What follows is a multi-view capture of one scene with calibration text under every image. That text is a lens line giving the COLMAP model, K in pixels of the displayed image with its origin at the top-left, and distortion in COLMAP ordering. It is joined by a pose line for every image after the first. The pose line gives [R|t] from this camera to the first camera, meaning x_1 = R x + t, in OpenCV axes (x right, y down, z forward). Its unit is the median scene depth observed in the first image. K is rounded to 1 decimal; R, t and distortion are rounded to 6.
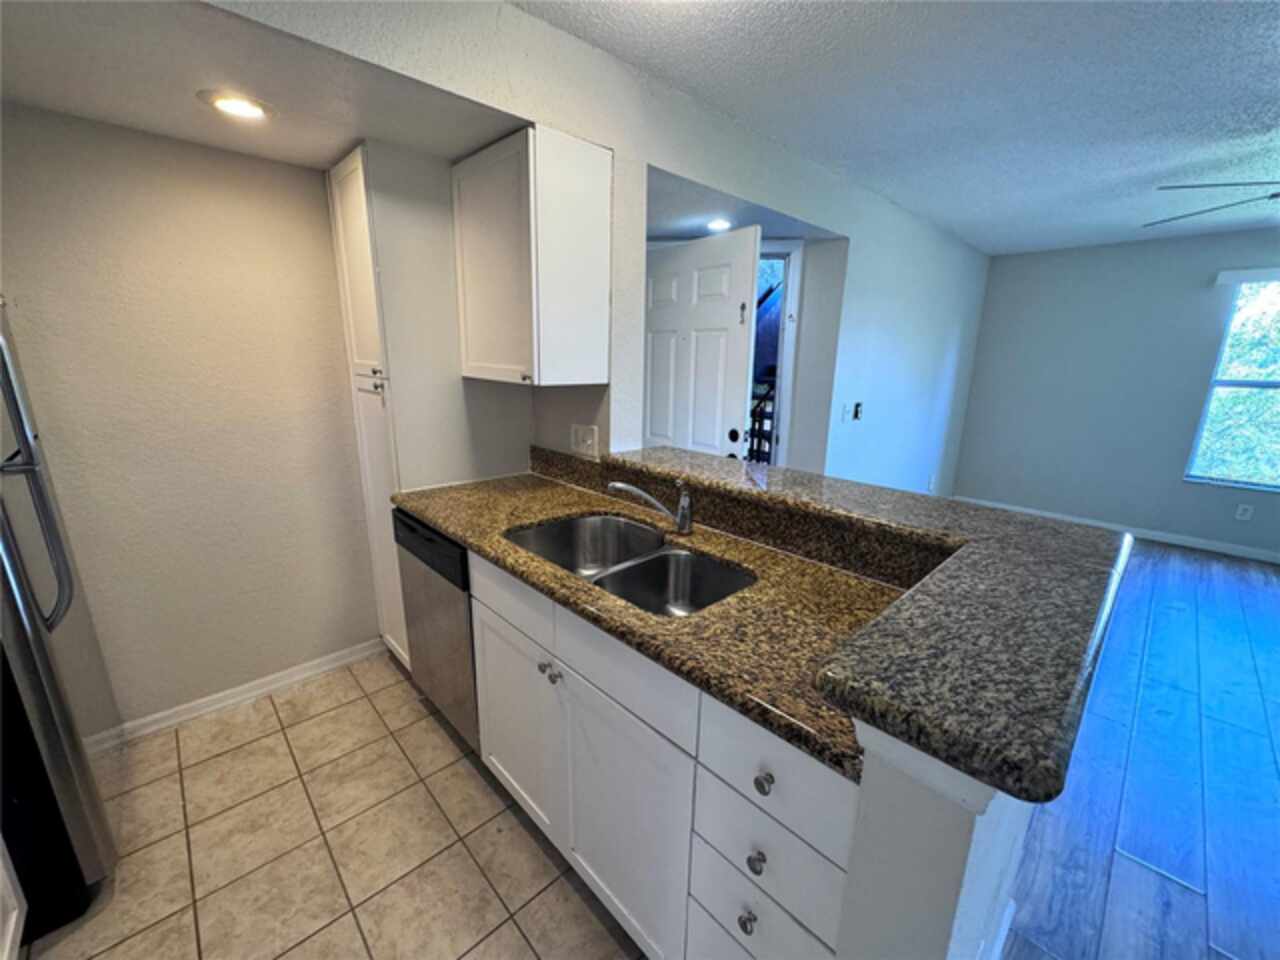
lens RADIAL K [[511.4, 0, 639.5], [0, 511.4, 481.2], [0, 0, 1]] dist [-0.001440, 0.000188]
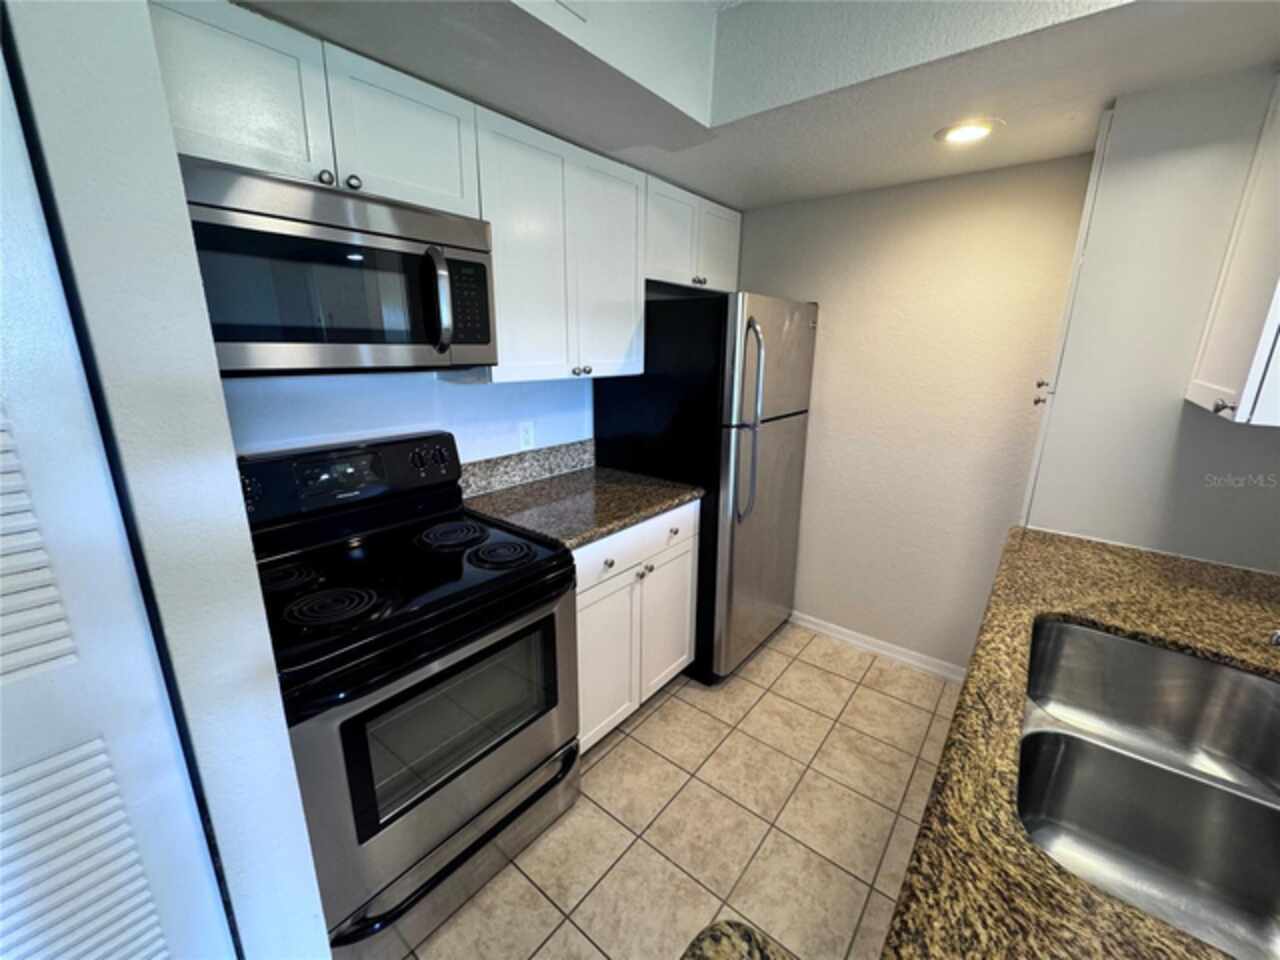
lens RADIAL K [[511.4, 0, 639.9], [0, 511.4, 481.2], [0, 0, 1]] dist [-0.001440, 0.000188]
pose [[0.129849, 0.242356, -0.961459, 0.287724], [-0.248796, 0.946610, 0.205012, -0.075268], [0.959812, 0.212587, 0.183214, 0.254545]]
